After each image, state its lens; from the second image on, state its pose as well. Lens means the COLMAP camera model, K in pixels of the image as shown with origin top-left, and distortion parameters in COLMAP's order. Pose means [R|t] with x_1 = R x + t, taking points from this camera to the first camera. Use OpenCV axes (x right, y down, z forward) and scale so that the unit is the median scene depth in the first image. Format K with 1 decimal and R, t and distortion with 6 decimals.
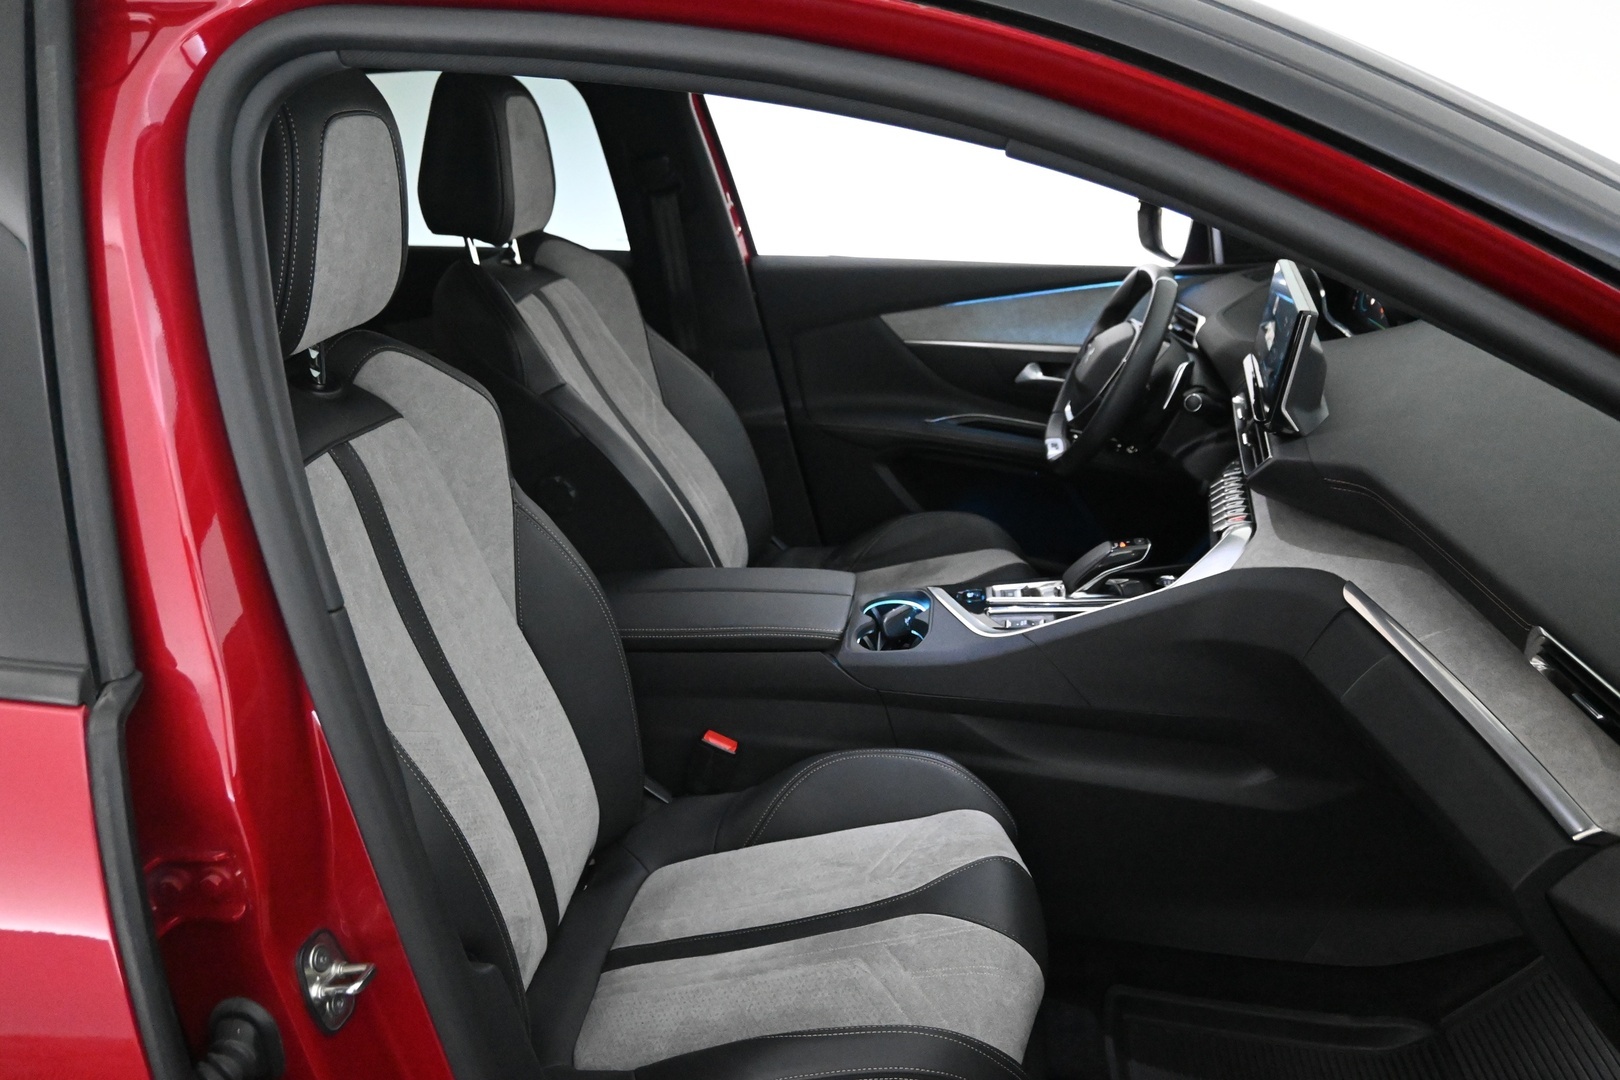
lens RADIAL K [[1198.5, 0, 810.0], [0, 1198.5, 540.0], [0, 0, 1]] dist [-0.005544, 0.007680]
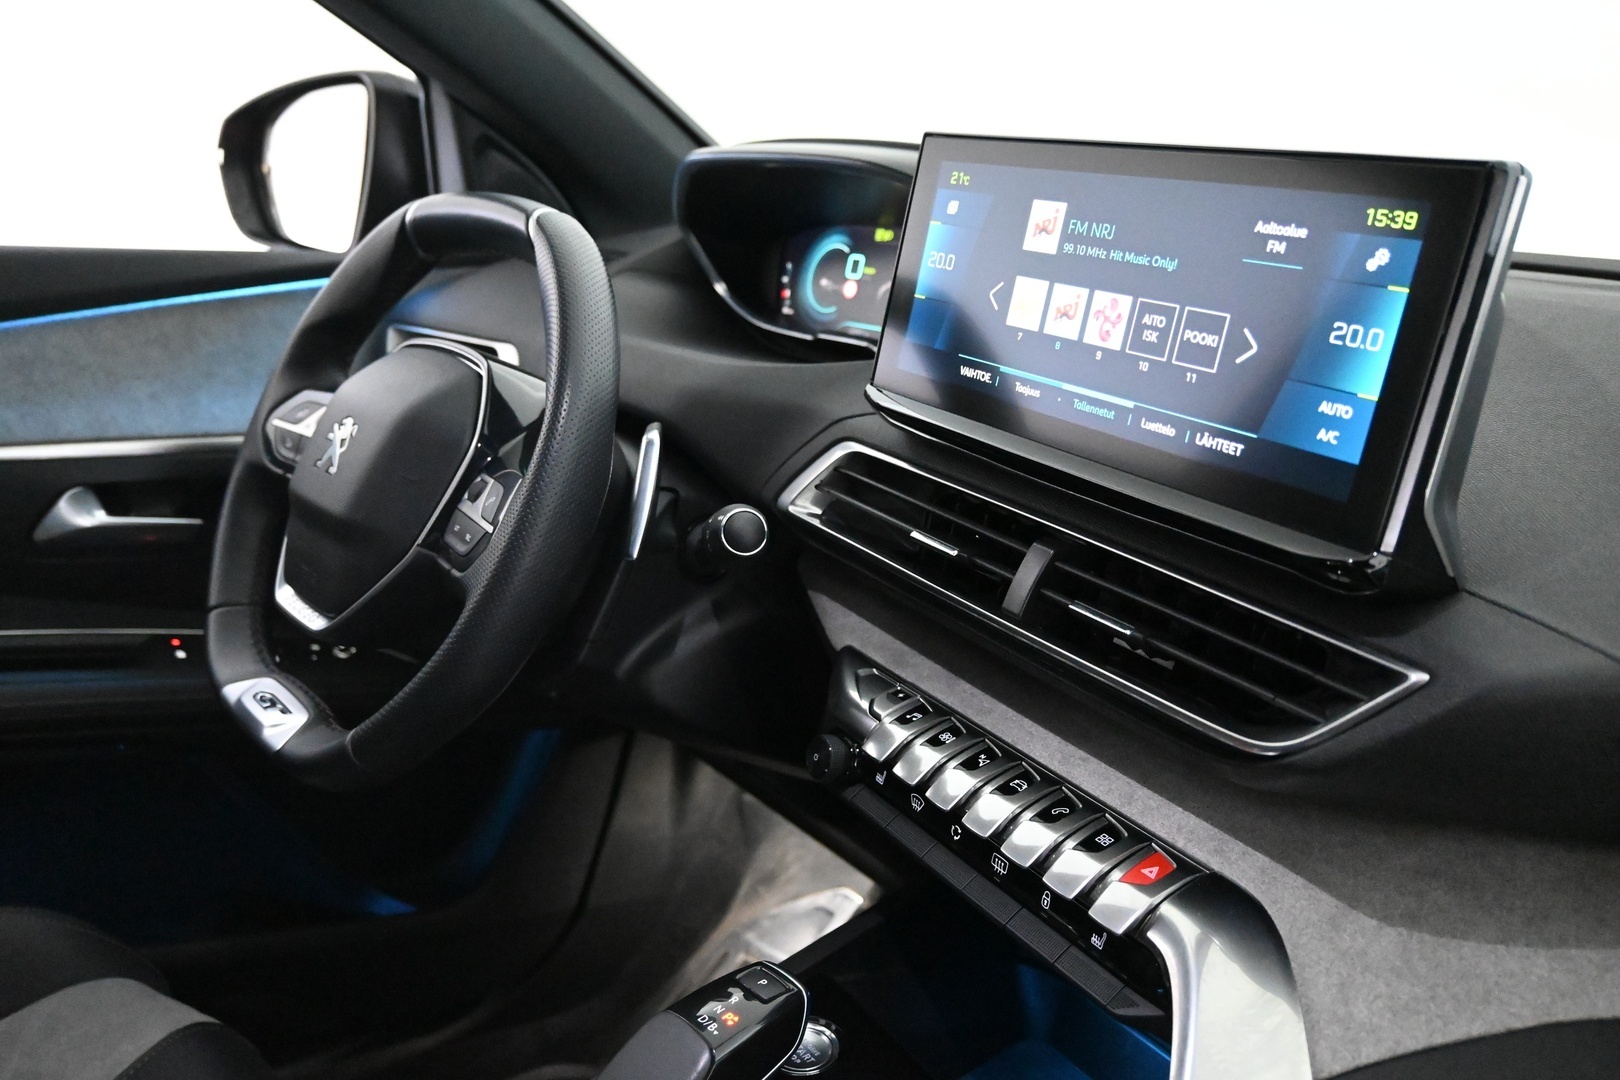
lens RADIAL K [[1326.2, 0, 810.0], [0, 1326.2, 540.0], [0, 0, 1]] dist [-0.008492, -0.004899]
pose [[0.625000, -0.133640, 0.769100, -0.003575], [0.189835, 0.981681, 0.016311, -0.092886], [-0.757190, 0.135807, 0.638920, 0.541666]]
